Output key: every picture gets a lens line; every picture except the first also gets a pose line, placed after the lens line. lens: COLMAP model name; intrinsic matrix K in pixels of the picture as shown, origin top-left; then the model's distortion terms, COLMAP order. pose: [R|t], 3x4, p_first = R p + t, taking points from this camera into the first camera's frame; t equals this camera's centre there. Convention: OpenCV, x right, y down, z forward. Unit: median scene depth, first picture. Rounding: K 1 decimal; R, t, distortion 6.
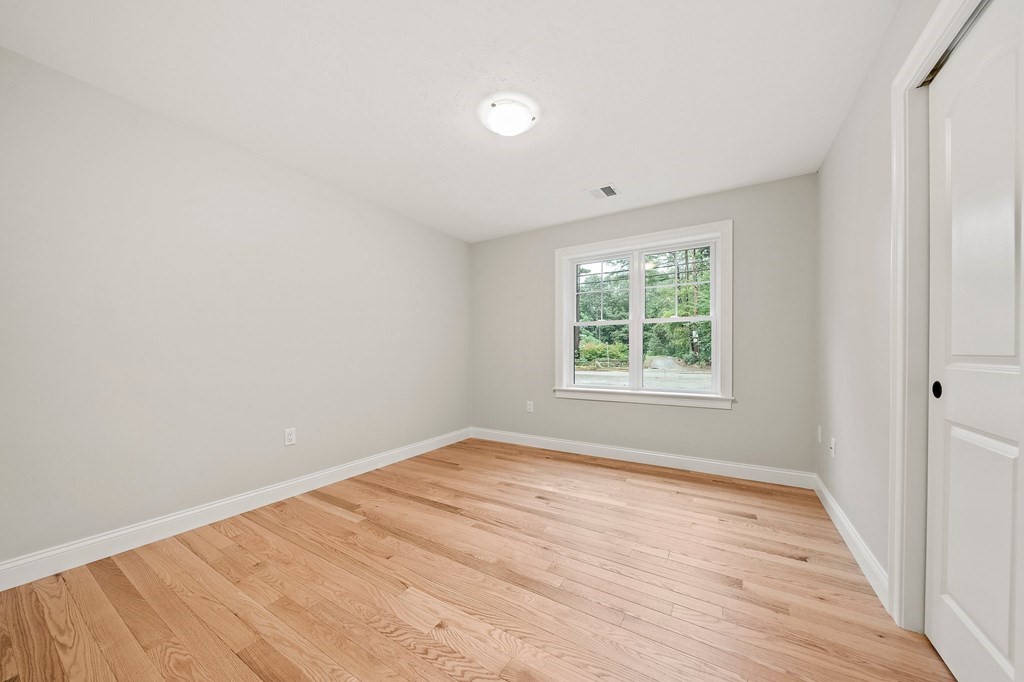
lens RADIAL K [[355.0, 0, 520.1], [0, 355.0, 337.8], [0, 0, 1]] dist [-0.007333, 0.000155]
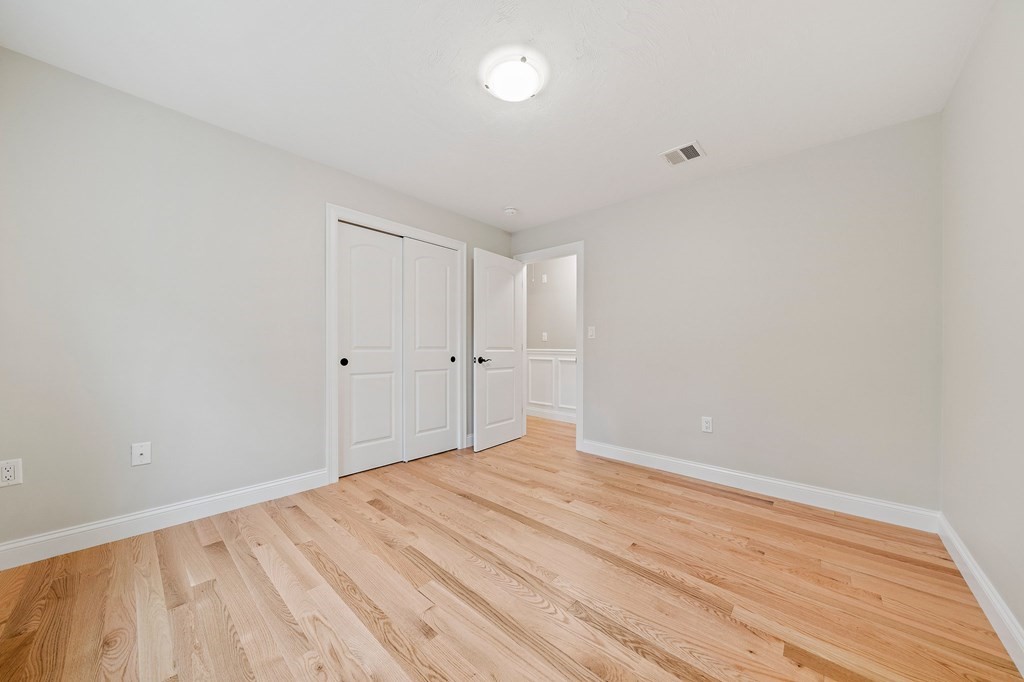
lens RADIAL K [[355.0, 0, 516.5], [0, 355.0, 348.8], [0, 0, 1]] dist [-0.007333, 0.000155]
pose [[-0.981744, -0.006865, 0.190084, -0.205684], [-0.014674, 0.999104, -0.039703, 0.086643], [-0.189641, -0.041768, -0.980965, 1.918898]]
